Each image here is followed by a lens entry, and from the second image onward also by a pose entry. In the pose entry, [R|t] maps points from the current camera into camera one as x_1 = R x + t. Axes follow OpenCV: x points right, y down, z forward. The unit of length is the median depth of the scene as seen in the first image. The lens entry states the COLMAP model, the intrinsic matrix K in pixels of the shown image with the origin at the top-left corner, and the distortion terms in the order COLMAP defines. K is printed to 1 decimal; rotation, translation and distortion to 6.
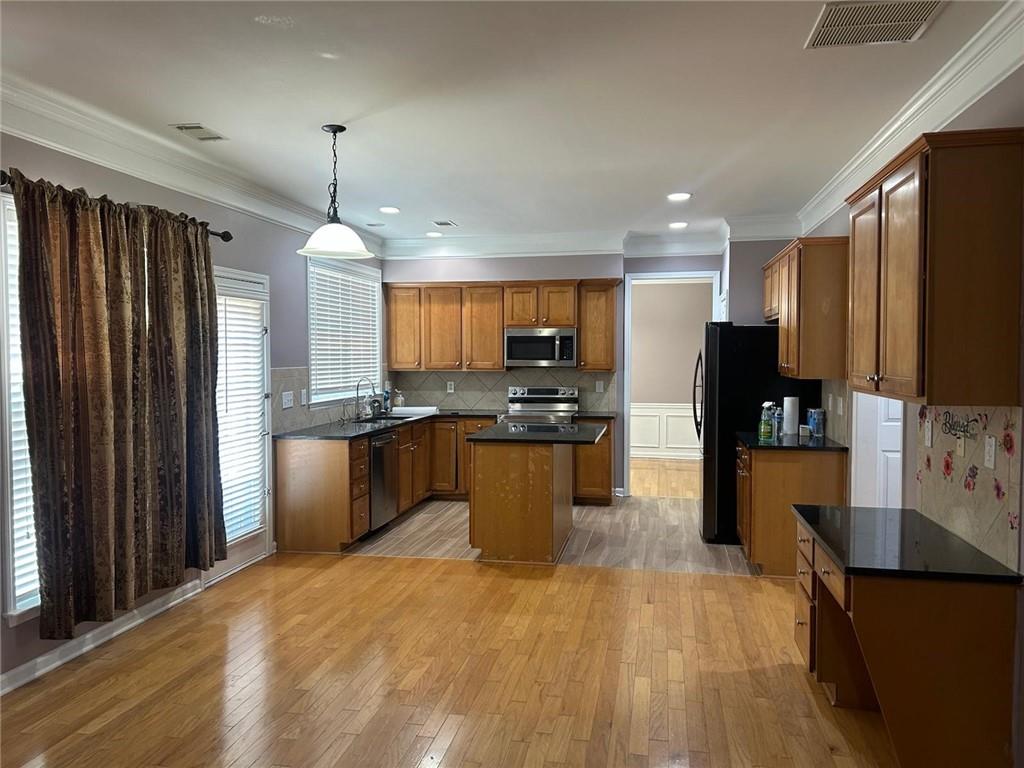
lens RADIAL K [[757.8, 0, 512.0], [0, 757.8, 384.0], [0, 0, 1]] dist [0.001883, -0.001424]
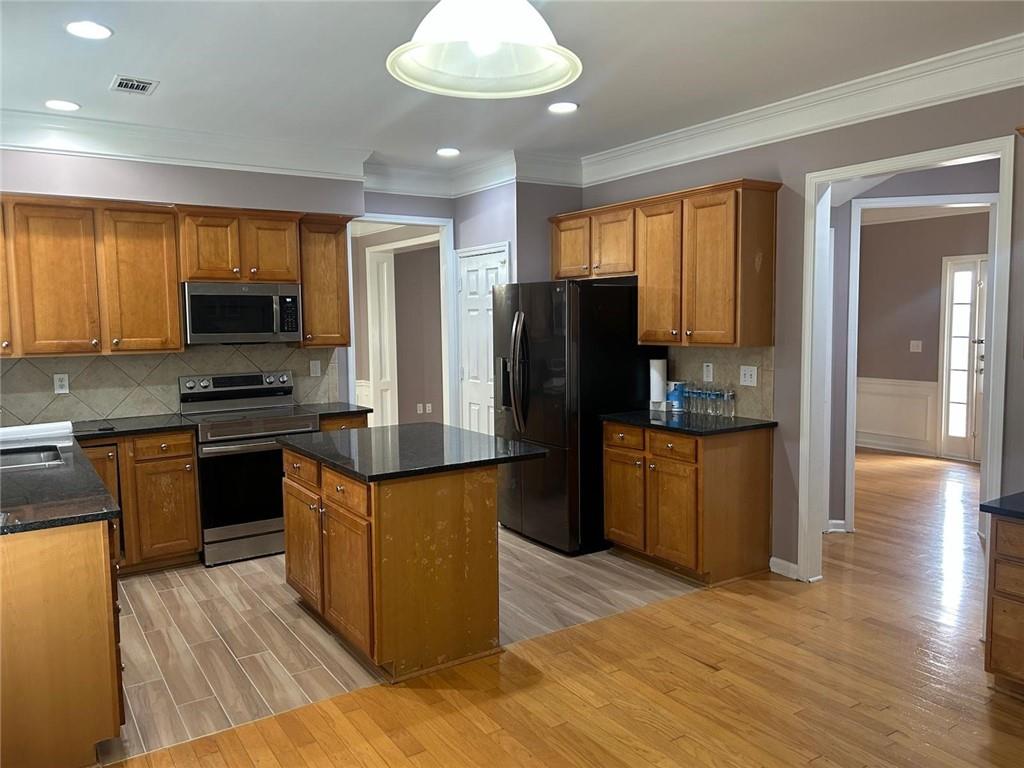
lens RADIAL K [[764.3, 0, 512.0], [0, 764.3, 384.0], [0, 0, 1]] dist [0.023906, -0.003510]
pose [[0.712084, -0.070276, 0.698568, -0.267166], [0.040060, 0.997424, 0.059505, -0.018151], [-0.700950, -0.014388, 0.713065, 0.374317]]
